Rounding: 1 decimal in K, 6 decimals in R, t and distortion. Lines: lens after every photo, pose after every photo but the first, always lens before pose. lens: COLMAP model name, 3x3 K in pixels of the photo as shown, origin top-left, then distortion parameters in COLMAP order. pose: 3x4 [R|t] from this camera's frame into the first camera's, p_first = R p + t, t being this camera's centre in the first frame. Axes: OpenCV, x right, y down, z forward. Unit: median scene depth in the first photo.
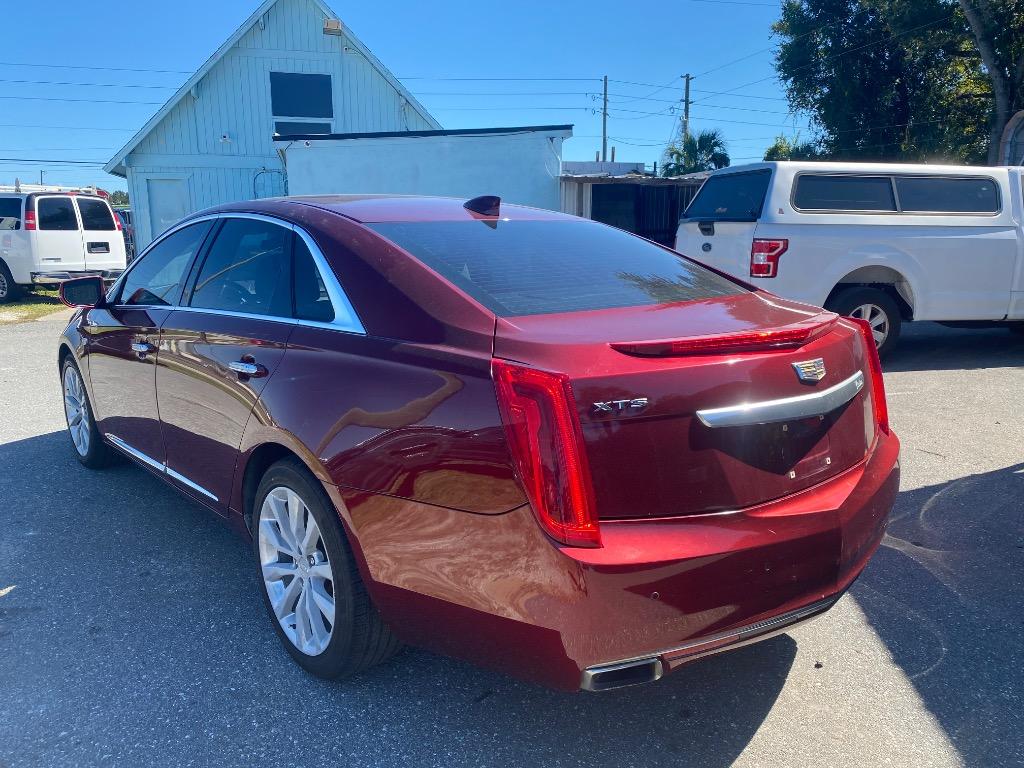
lens RADIAL K [[782.7, 0, 517.5], [0, 782.7, 387.8], [0, 0, 1]] dist [0.011886, -0.018316]
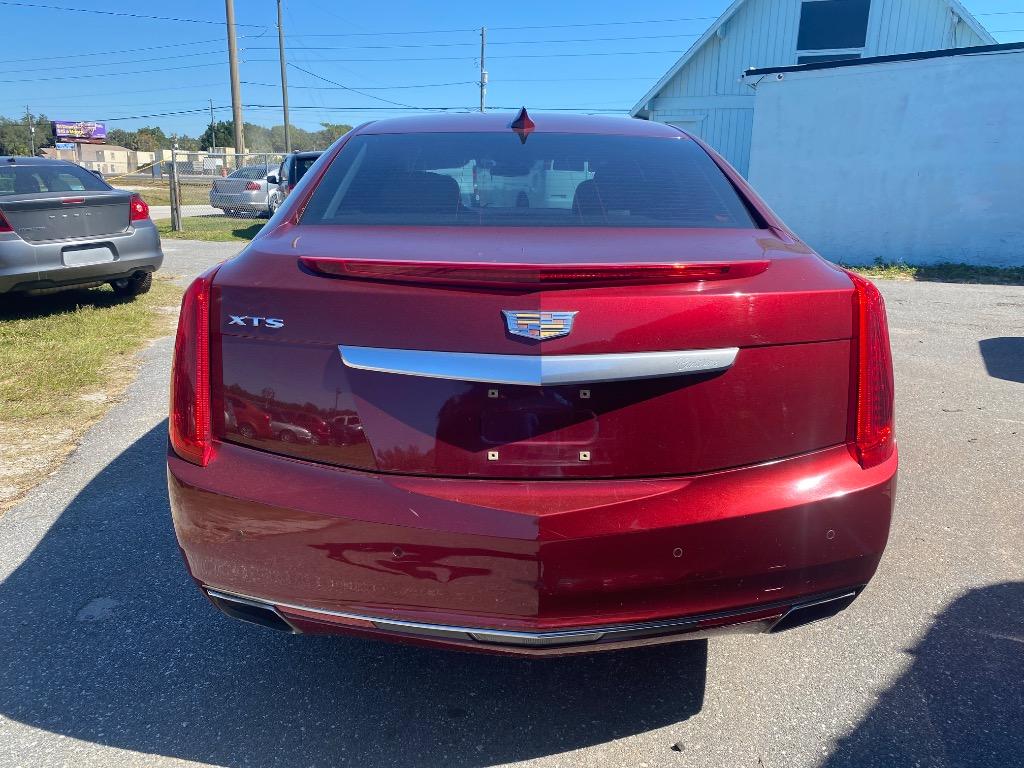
lens RADIAL K [[782.7, 0, 510.4], [0, 782.7, 392.4], [0, 0, 1]] dist [0.011886, -0.018316]
pose [[0.763511, 0.184961, -0.618741, 0.102120], [-0.141548, 0.982740, 0.119104, -0.005124], [0.630091, -0.003356, 0.776514, 0.053322]]
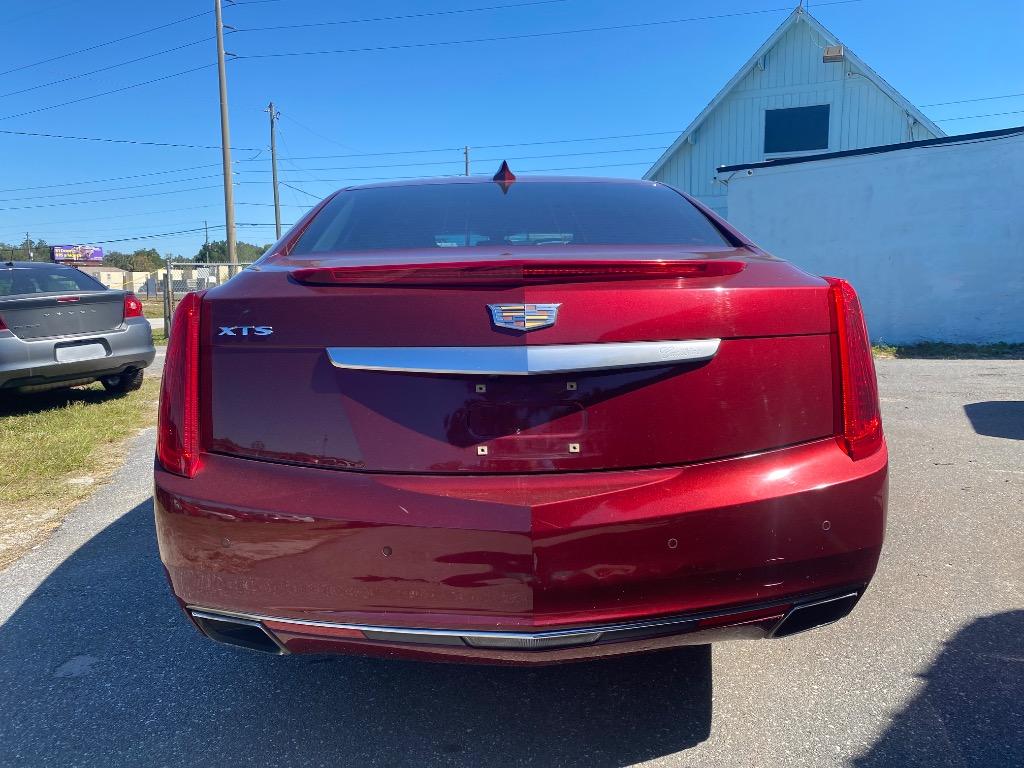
lens RADIAL K [[782.7, 0, 508.6], [0, 782.7, 393.2], [0, 0, 1]] dist [0.011886, -0.018316]
pose [[0.773099, 0.078020, -0.629468, 0.104664], [-0.111486, 0.993671, -0.013764, 0.007919], [0.624410, 0.080818, 0.776904, 0.053553]]
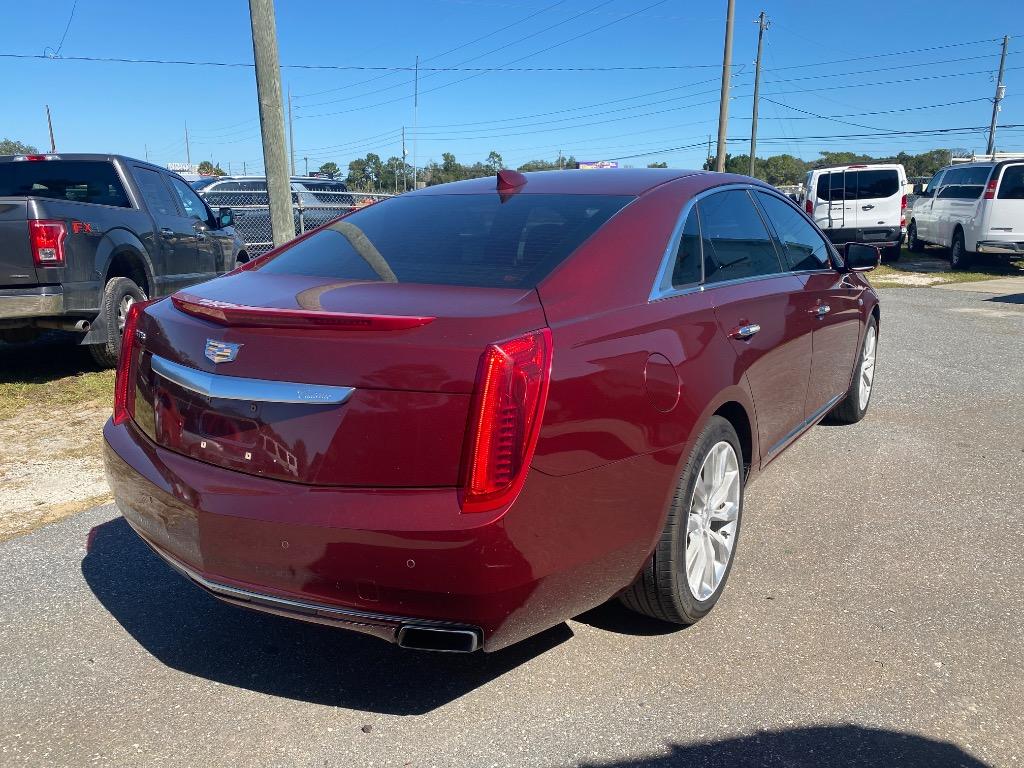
lens RADIAL K [[782.7, 0, 519.3], [0, 782.7, 392.8], [0, 0, 1]] dist [0.011886, -0.018316]
pose [[0.277507, 0.229644, -0.932874, 0.176125], [-0.187430, 0.965295, 0.181869, -0.027490], [0.942263, 0.124379, 0.310918, 0.132446]]
